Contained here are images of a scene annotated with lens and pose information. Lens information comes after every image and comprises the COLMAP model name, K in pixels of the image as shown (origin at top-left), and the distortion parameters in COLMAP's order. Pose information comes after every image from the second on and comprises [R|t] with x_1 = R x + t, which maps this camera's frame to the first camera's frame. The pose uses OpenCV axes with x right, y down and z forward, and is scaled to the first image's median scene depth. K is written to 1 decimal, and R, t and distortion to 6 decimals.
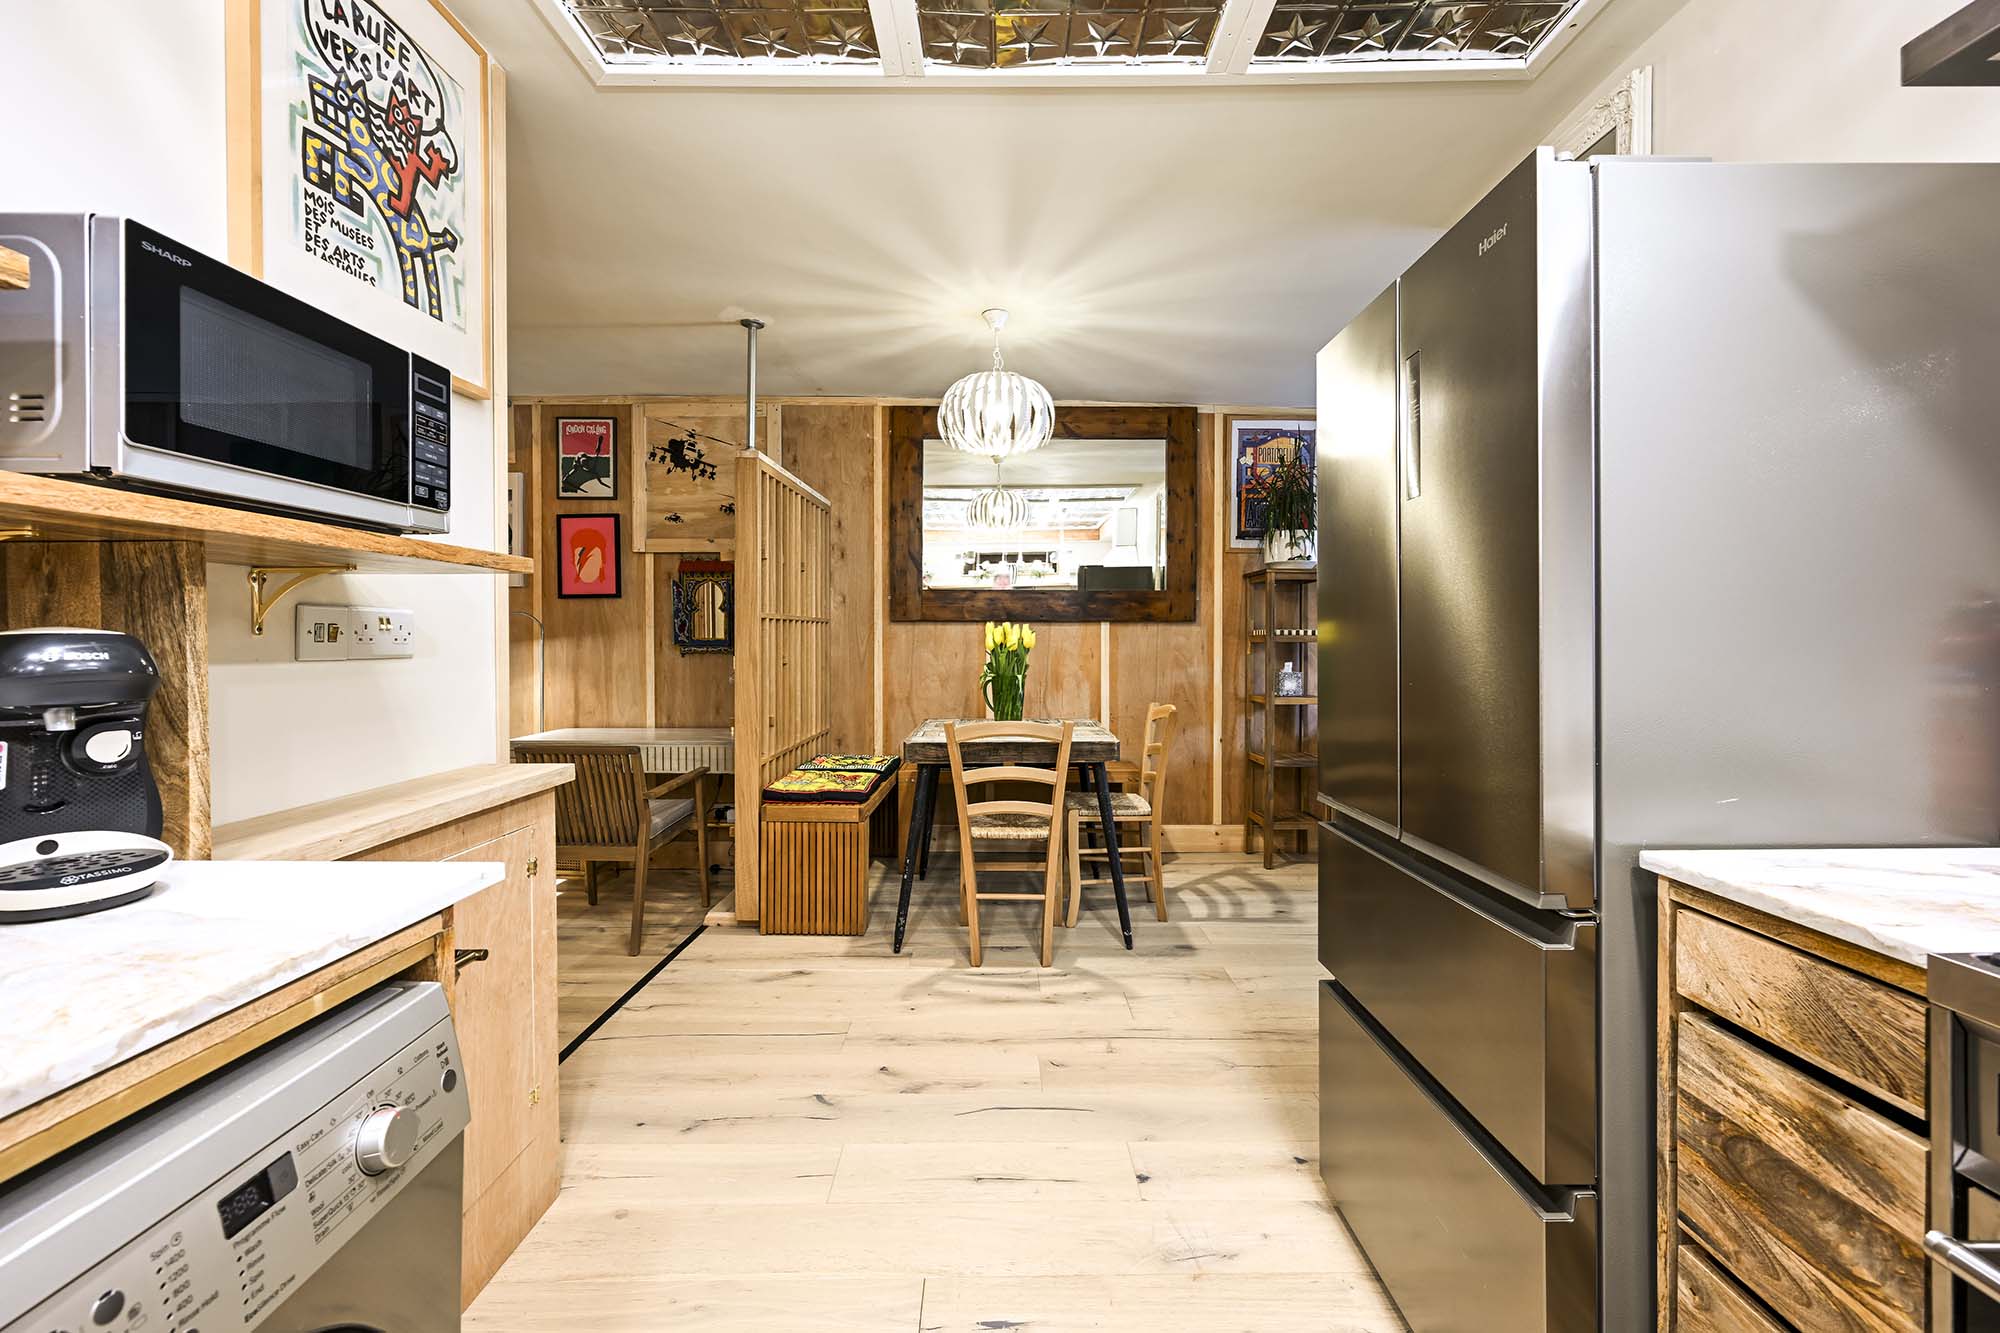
lens RADIAL K [[798.6, 0, 1003.5], [0, 798.6, 642.4], [0, 0, 1]] dist [0.000056, 0.000277]
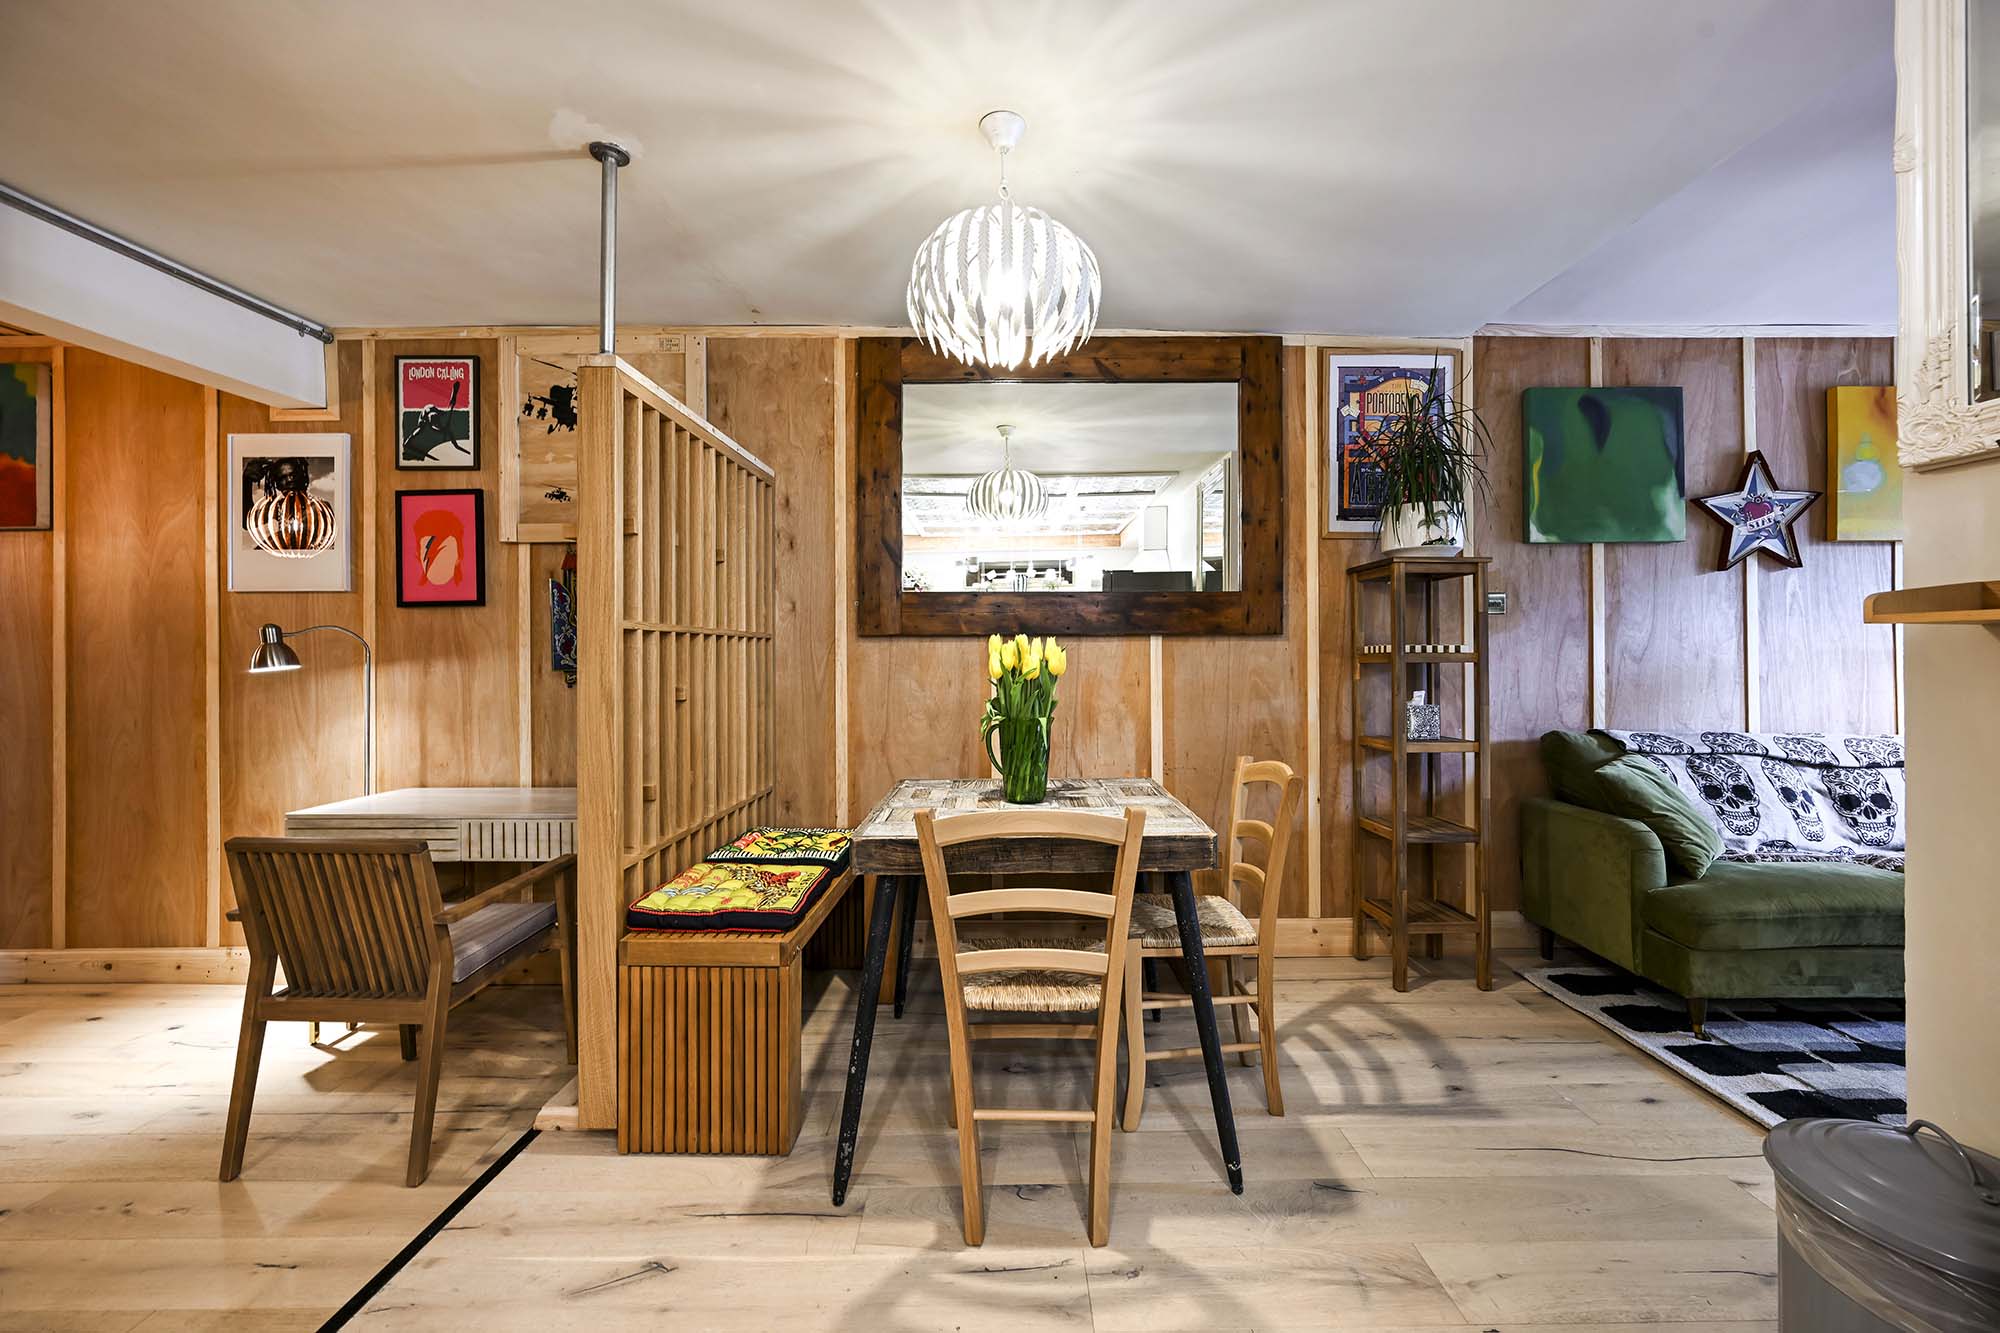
lens RADIAL K [[789.5, 0, 1010.0], [0, 789.5, 651.1], [0, 0, 1]] dist [-0.002955, 0.000526]
pose [[0.999986, -0.005303, -0.000660, -0.004393], [0.005295, 0.999905, -0.012703, -0.003688], [0.000727, 0.012699, 0.999919, 0.314262]]
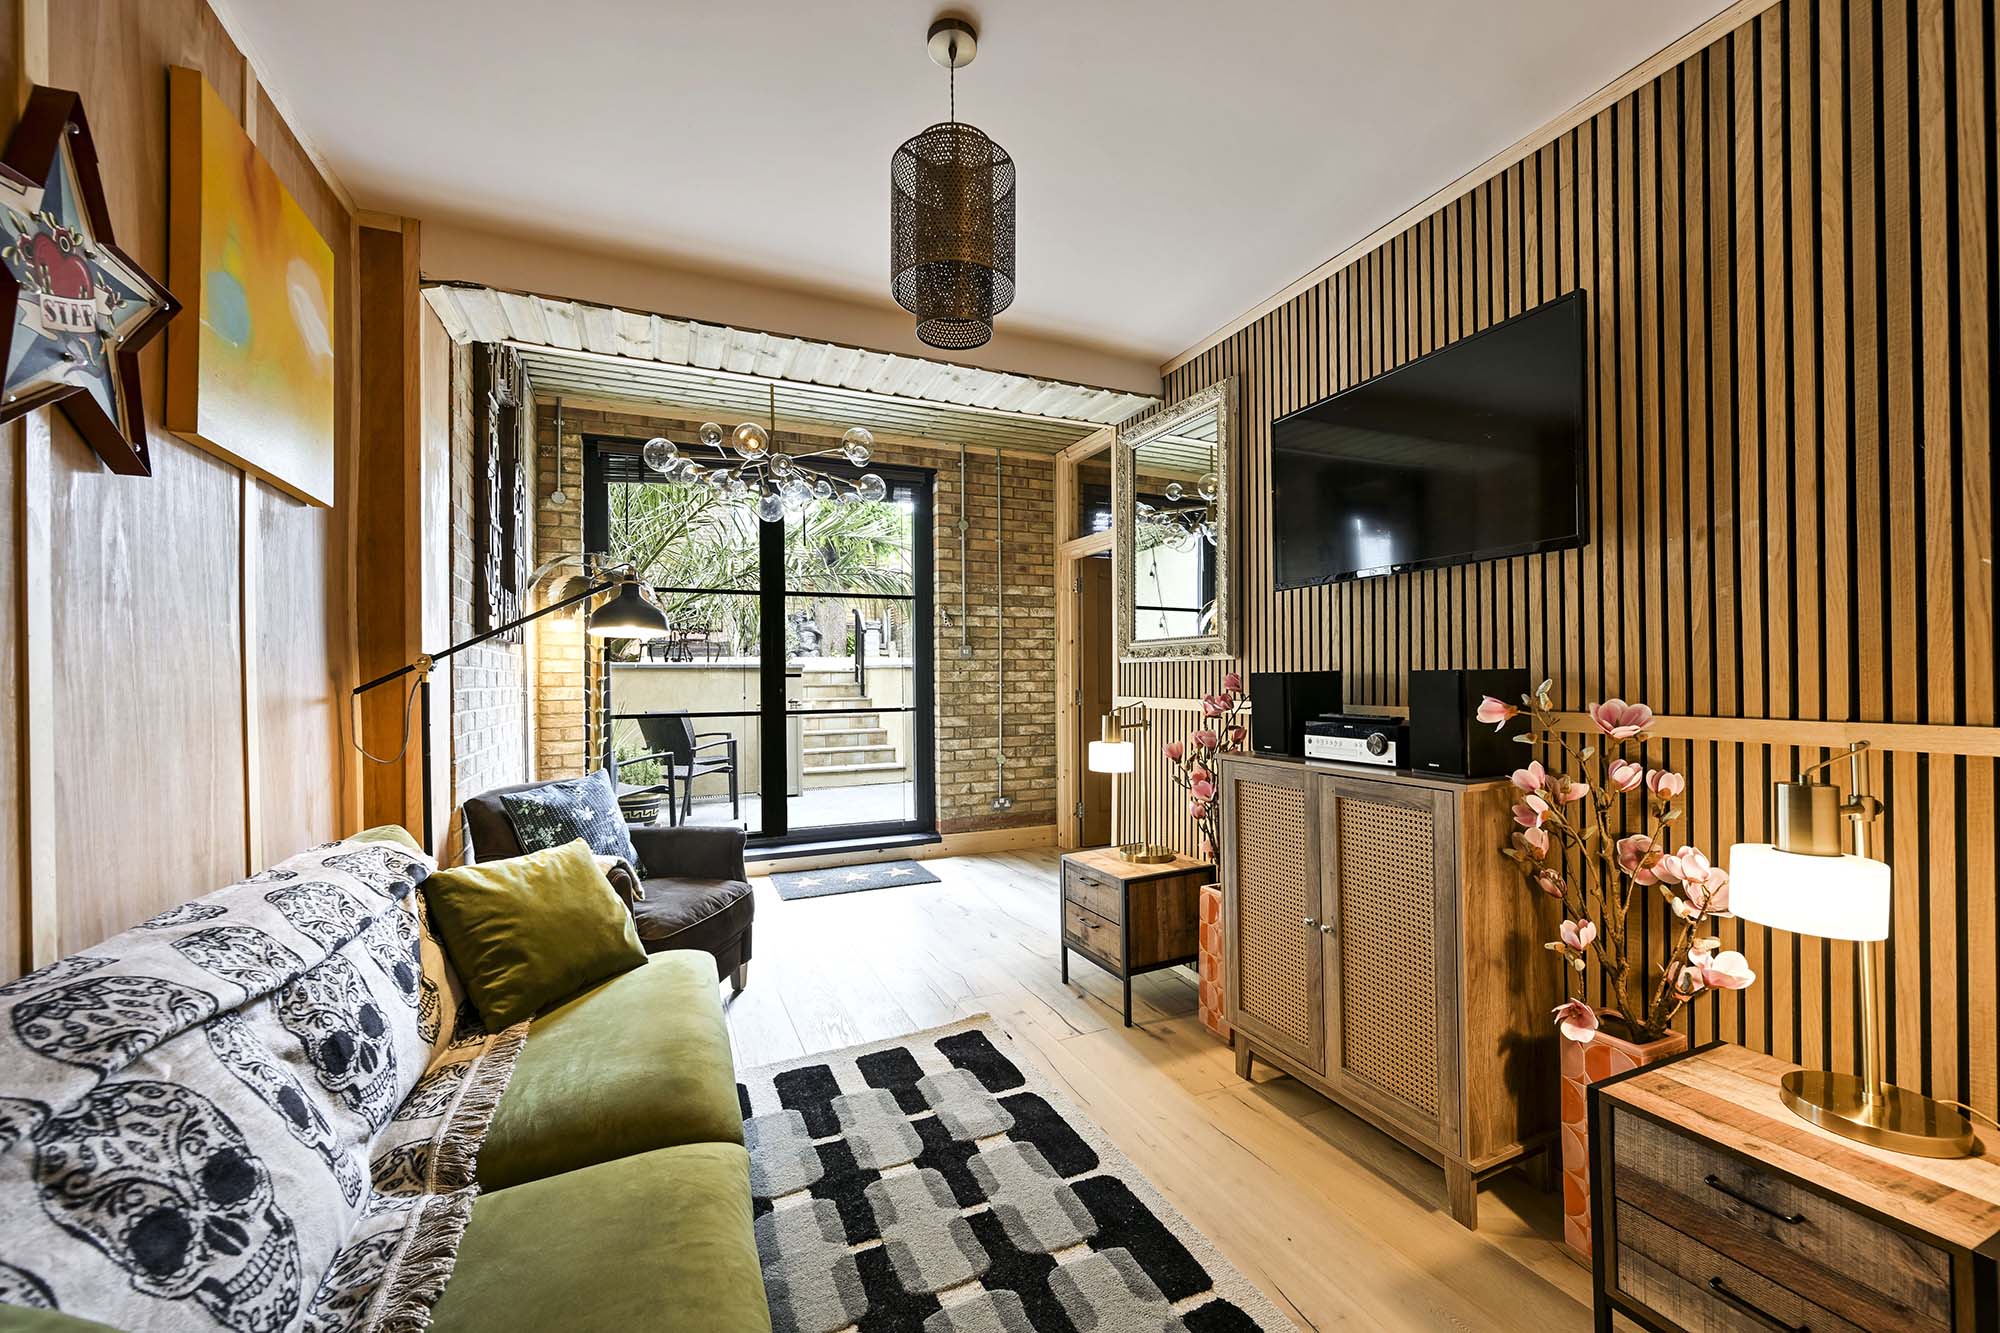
lens RADIAL K [[780.7, 0, 1006.9], [0, 780.7, 676.6], [0, 0, 1]] dist [-0.002710, 0.000370]
pose [[-0.406876, 0.004068, 0.913475, 0.382964], [0.014883, 0.999887, 0.002177, -0.012760], [-0.913362, 0.014481, -0.406890, 0.923528]]
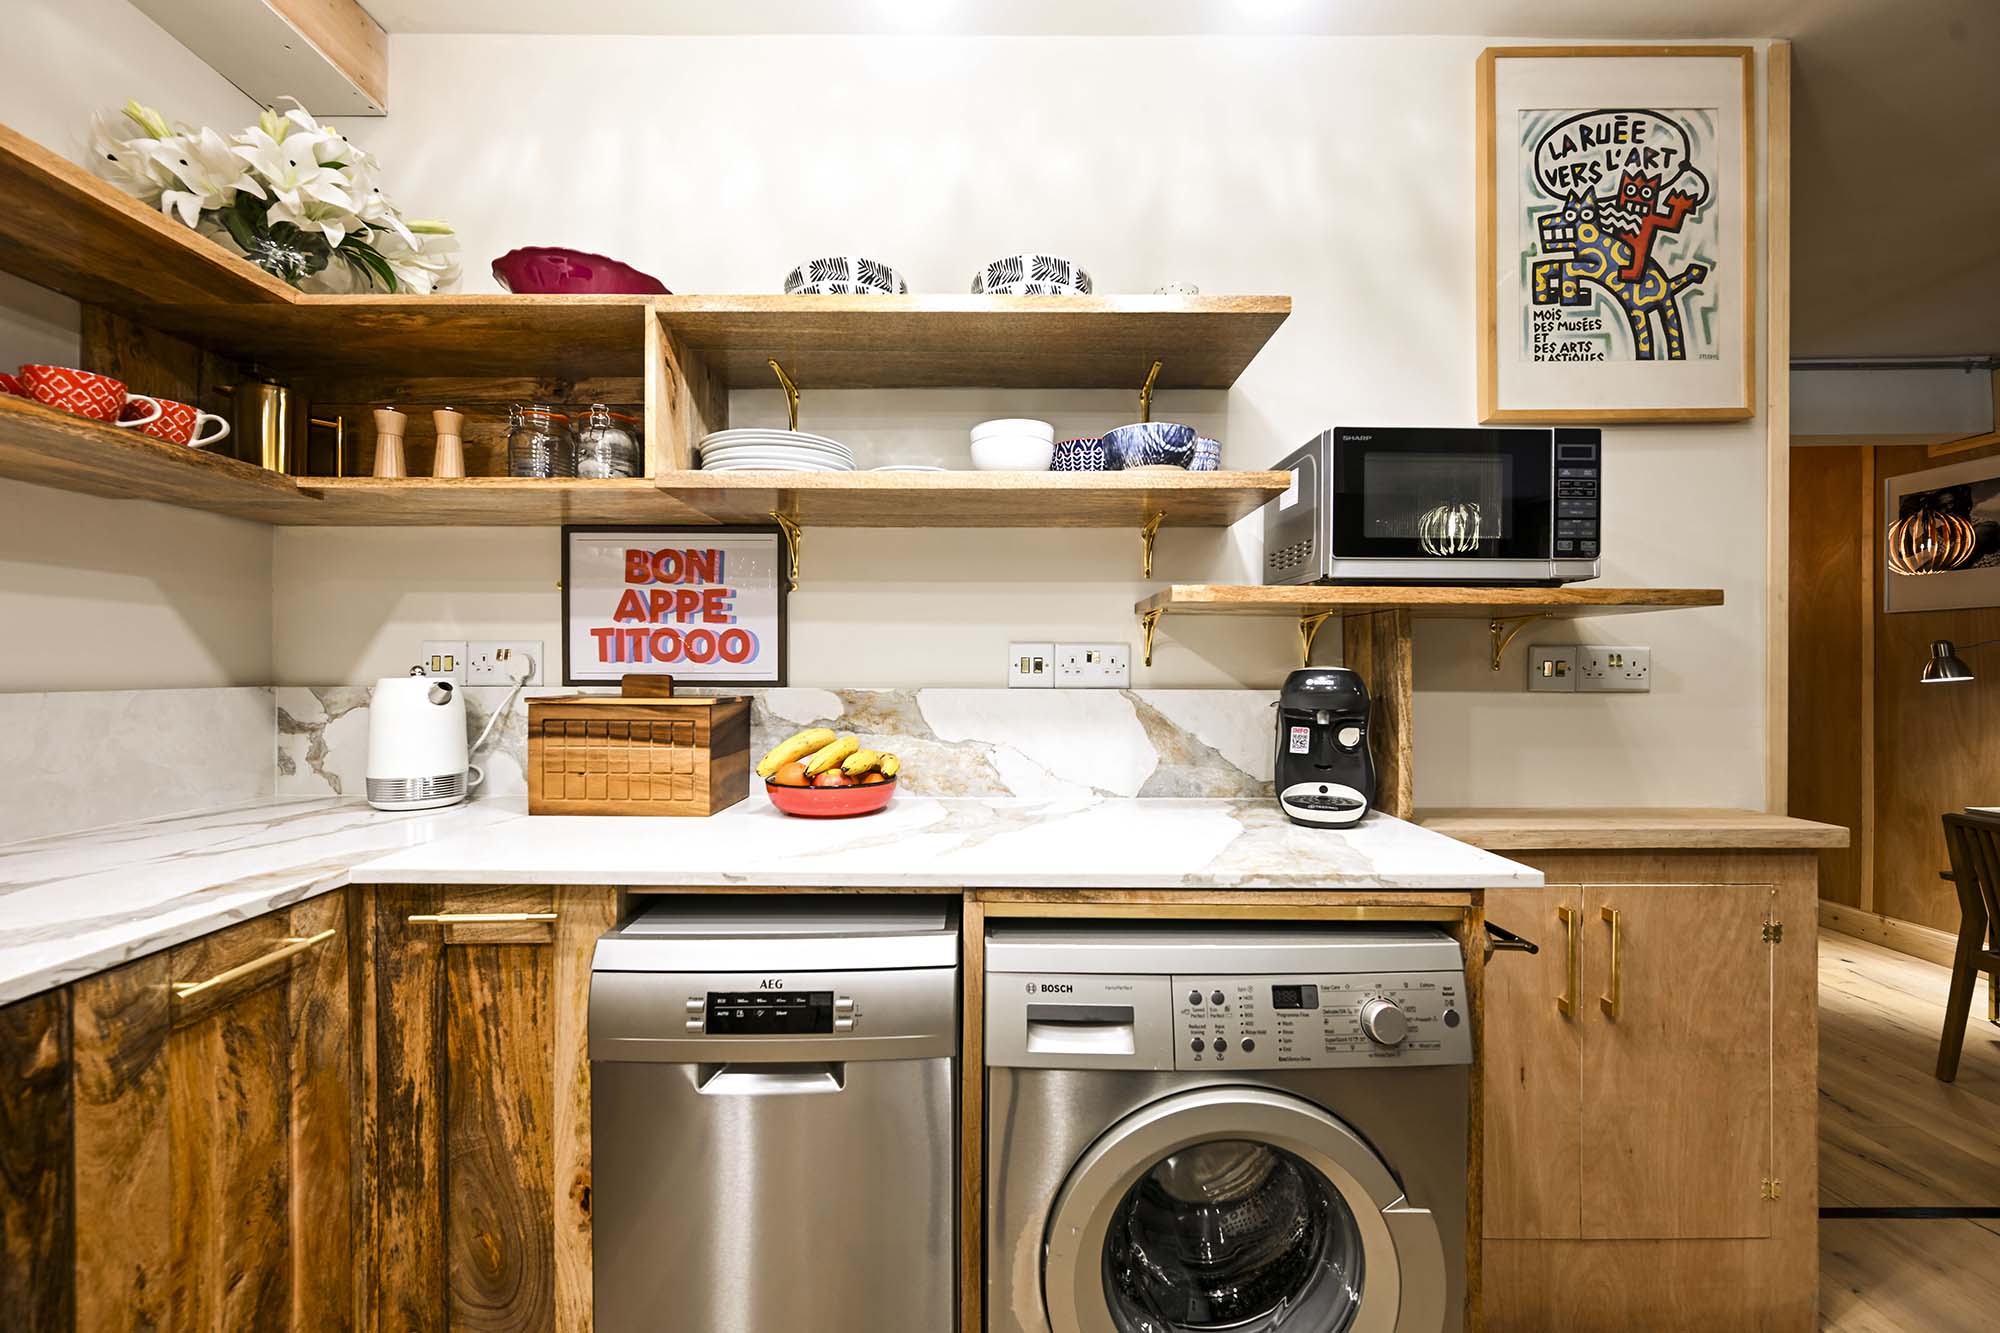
lens RADIAL K [[784.2, 0, 998.1], [0, 784.2, 673.0], [0, 0, 1]] dist [-0.002990, 0.000565]
pose [[0.022736, 0.004713, -0.999730, 0.105169], [-0.010455, 0.999935, 0.004476, -0.000740], [0.999687, 0.010350, 0.022784, 0.045868]]
